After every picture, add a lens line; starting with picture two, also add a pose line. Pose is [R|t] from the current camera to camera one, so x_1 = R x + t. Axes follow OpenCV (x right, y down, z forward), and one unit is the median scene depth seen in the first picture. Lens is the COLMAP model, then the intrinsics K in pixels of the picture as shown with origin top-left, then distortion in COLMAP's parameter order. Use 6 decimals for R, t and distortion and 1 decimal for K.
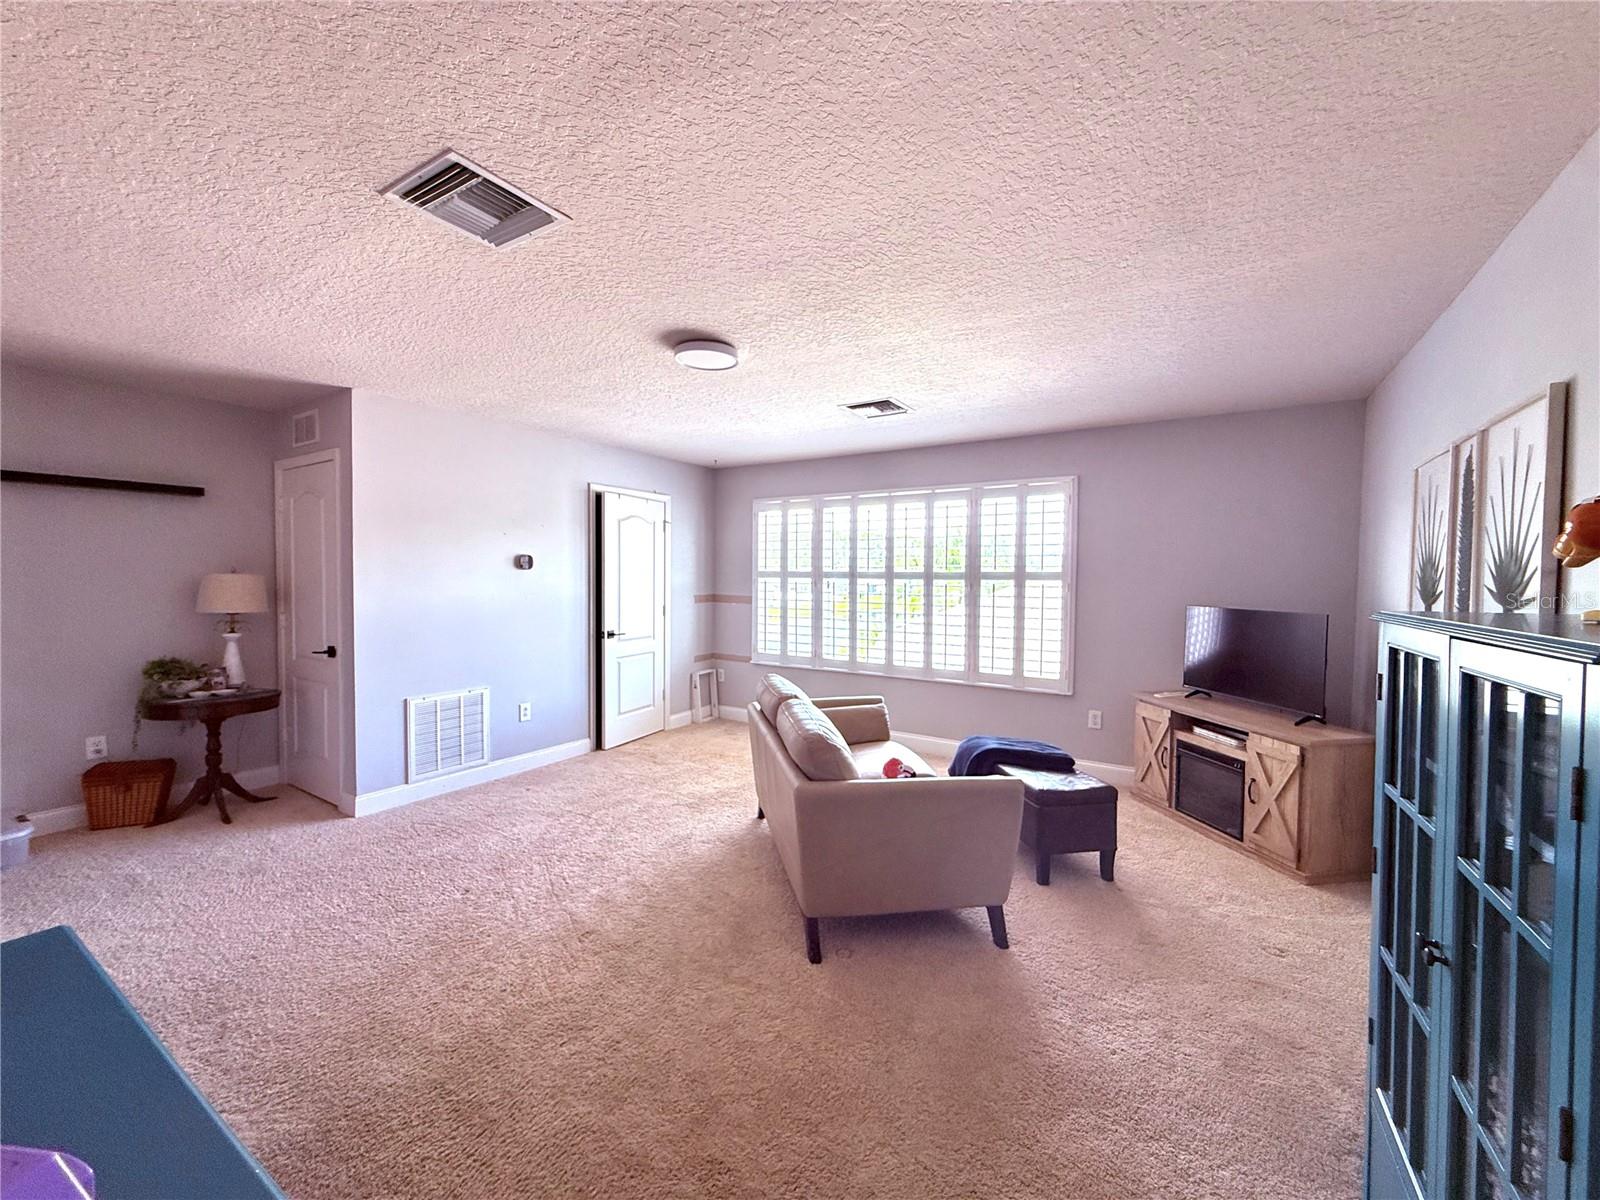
lens RADIAL K [[640.5, 0, 800.0], [0, 640.5, 600.0], [0, 0, 1]] dist [-0.002315, -0.000052]
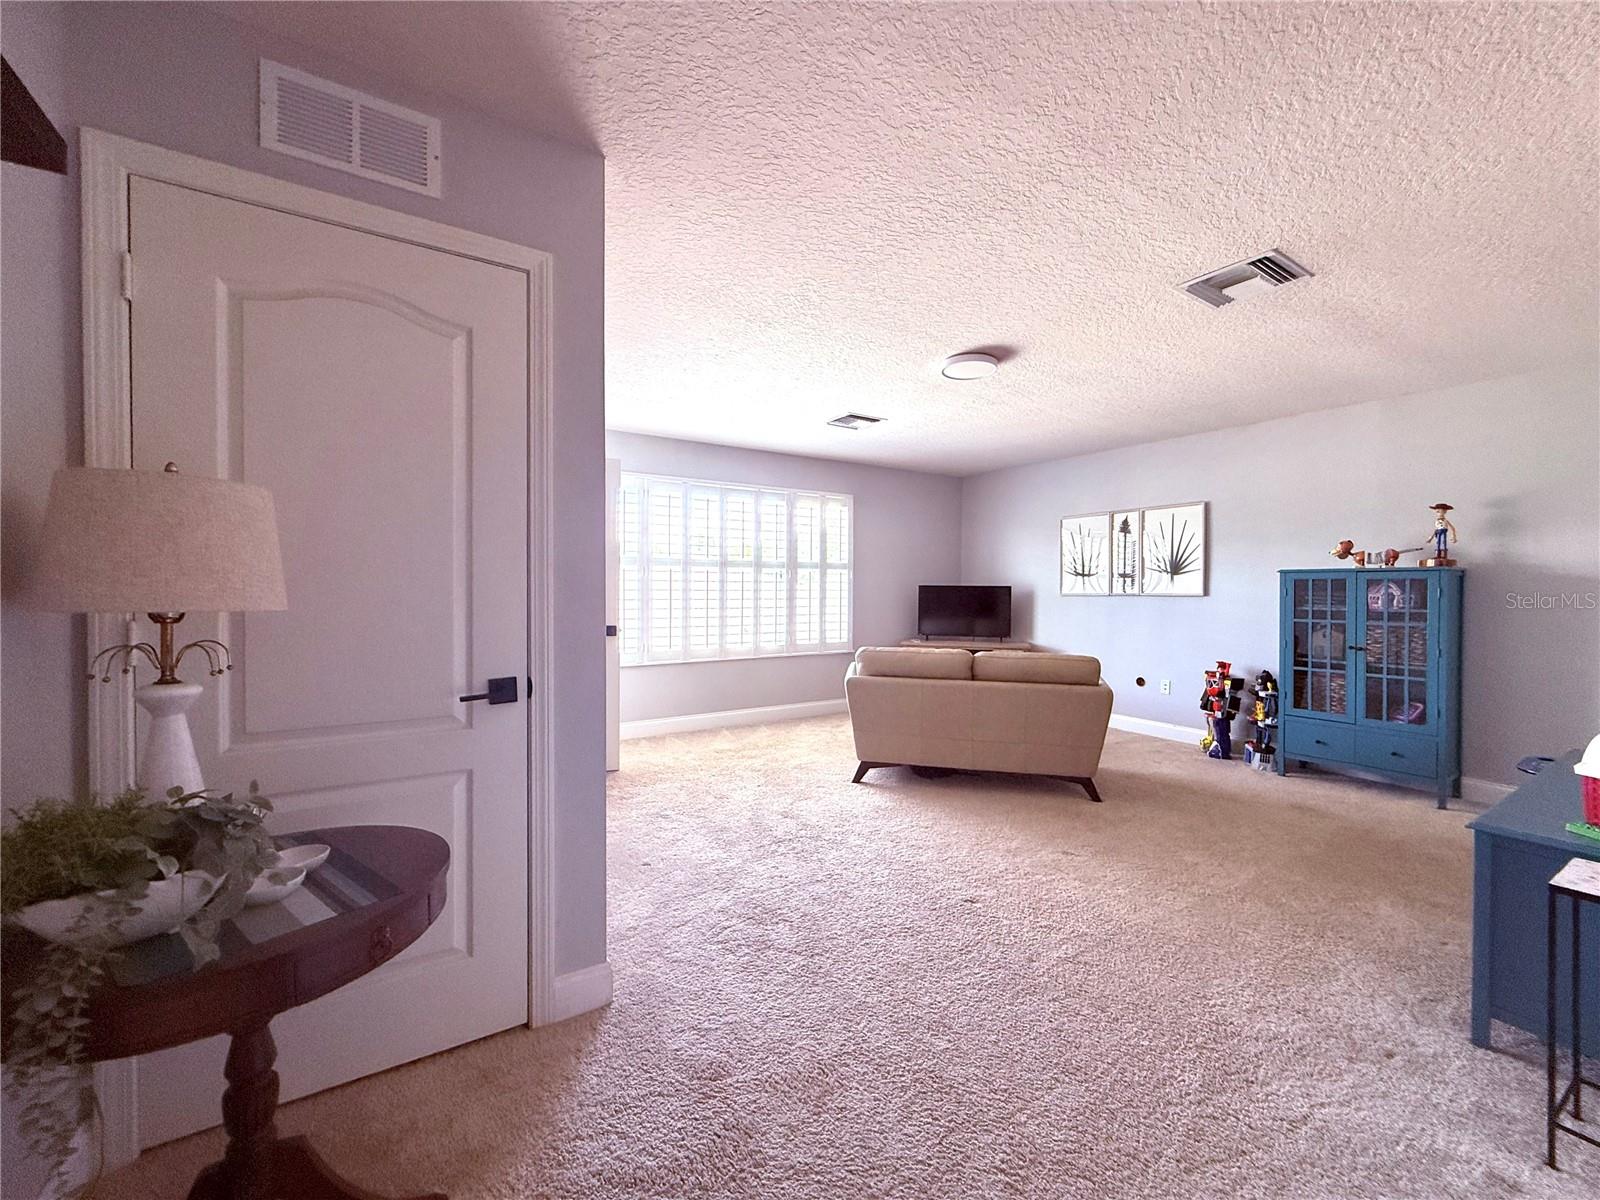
lens RADIAL K [[640.5, 0, 800.0], [0, 640.5, 600.0], [0, 0, 1]] dist [-0.002315, -0.000052]
pose [[0.421205, -0.024626, 0.906631, -0.985903], [0.033351, 0.999376, 0.011651, 0.017472], [-0.906352, 0.025330, 0.421763, 0.578873]]
